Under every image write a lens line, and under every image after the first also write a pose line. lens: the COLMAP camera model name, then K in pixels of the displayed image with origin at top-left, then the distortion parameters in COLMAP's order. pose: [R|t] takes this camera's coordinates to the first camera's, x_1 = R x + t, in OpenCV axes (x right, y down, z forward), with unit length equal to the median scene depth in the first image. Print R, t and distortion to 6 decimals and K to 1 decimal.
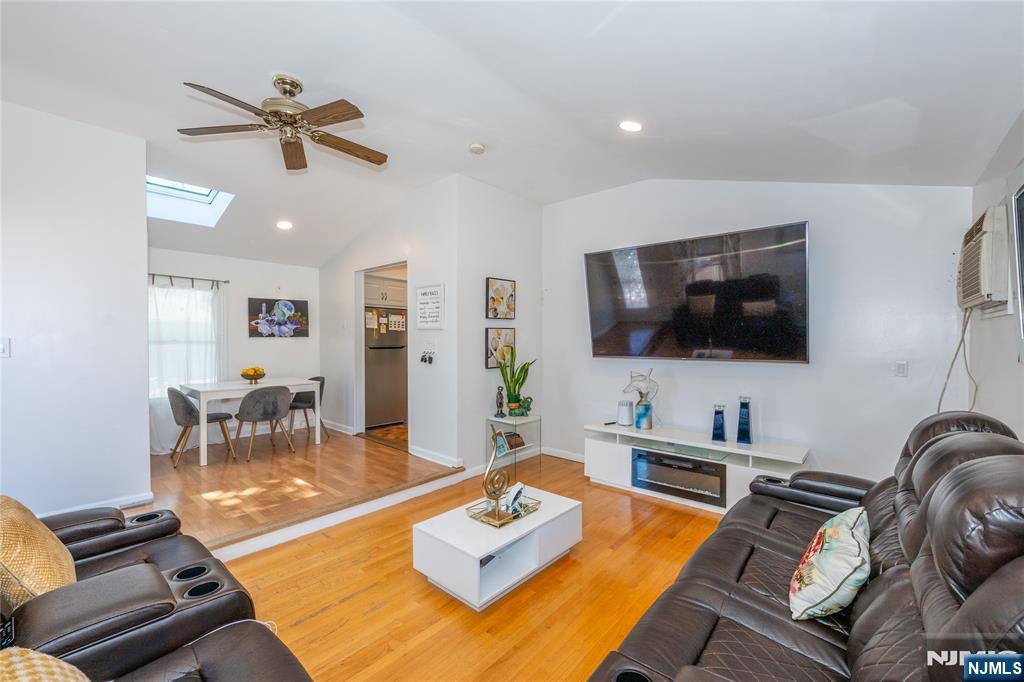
lens RADIAL K [[412.0, 0, 521.5], [0, 412.0, 344.7], [0, 0, 1]] dist [-0.003314, 0.000686]
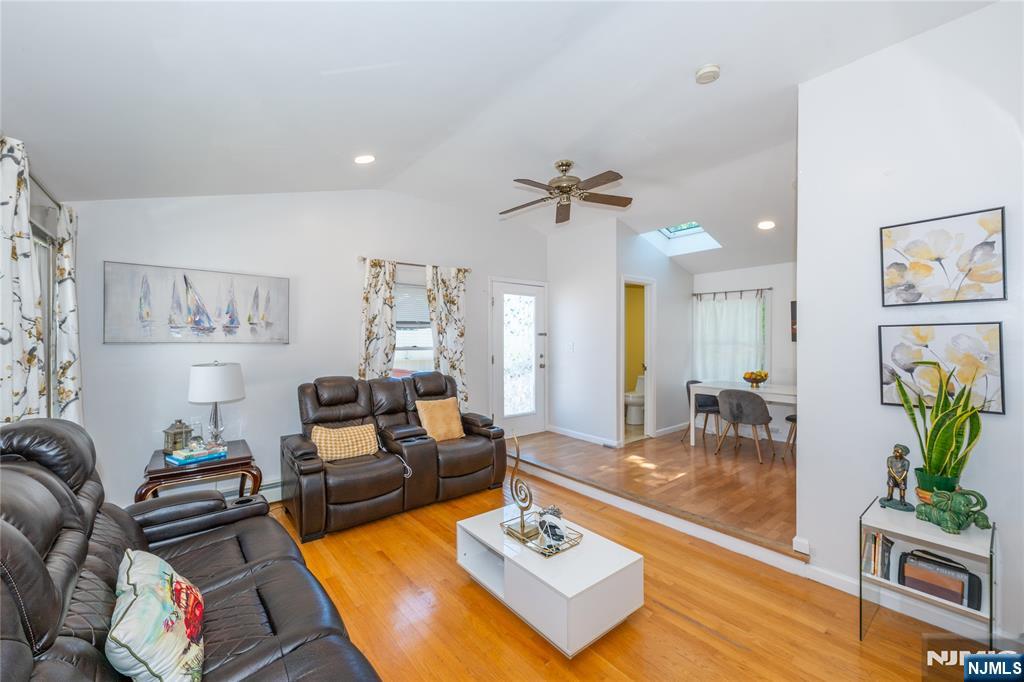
lens RADIAL K [[412.0, 0, 508.5], [0, 412.0, 337.3], [0, 0, 1]] dist [-0.003314, 0.000686]
pose [[-0.184321, -0.007354, -0.982839, 0.418000], [-0.018633, 0.999818, -0.003986, -0.012515], [0.982689, 0.017579, -0.184425, 0.523131]]
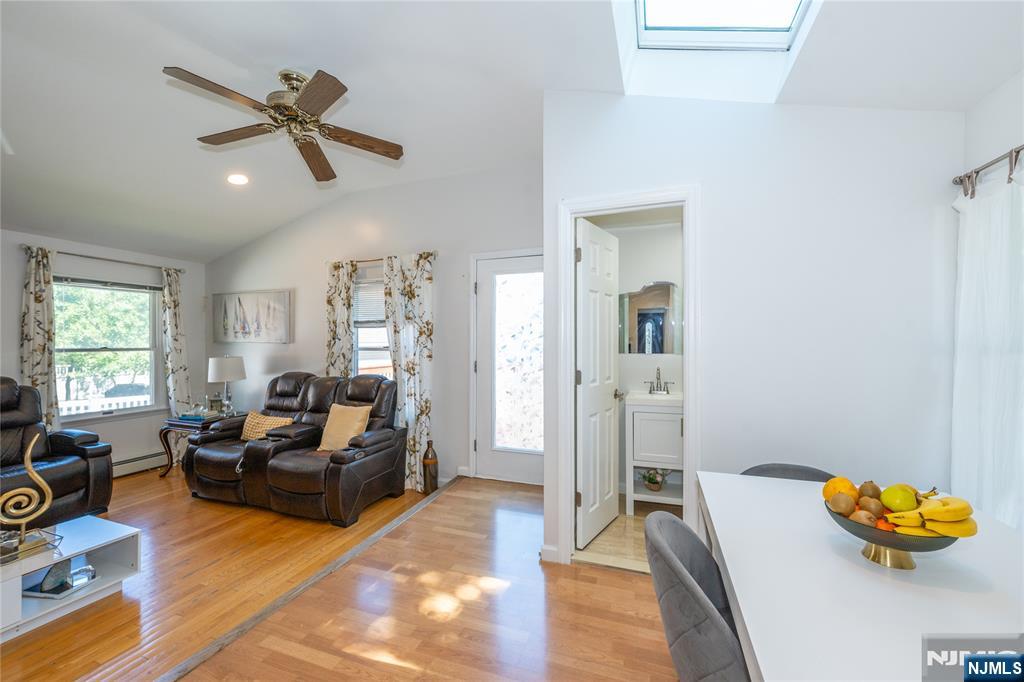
lens RADIAL K [[412.0, 0, 519.4], [0, 412.0, 341.7], [0, 0, 1]] dist [-0.003314, 0.000686]
pose [[-0.935083, 0.000204, -0.354430, -0.347856], [-0.006622, 0.999815, 0.018048, -0.019513], [0.354368, 0.019224, -0.934908, 1.012778]]
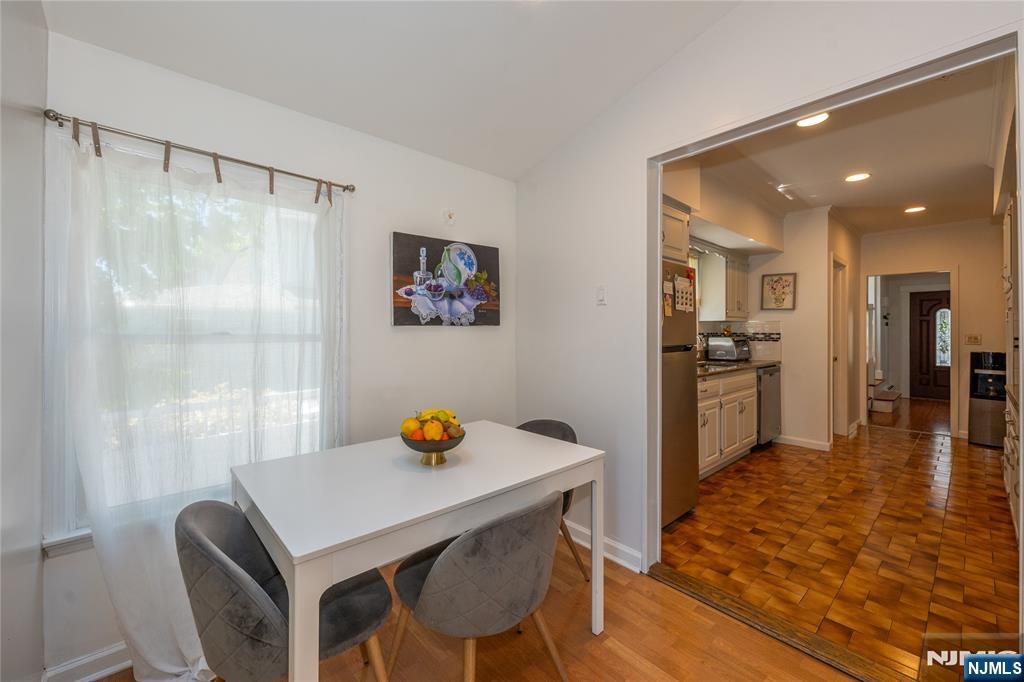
lens RADIAL K [[412.0, 0, 522.7], [0, 412.0, 326.6], [0, 0, 1]] dist [-0.003314, 0.000686]
pose [[0.991641, -0.002637, -0.128999, -0.478591], [-0.000884, 0.999629, -0.027229, -0.005976], [0.129023, 0.027116, 0.991271, 0.603275]]
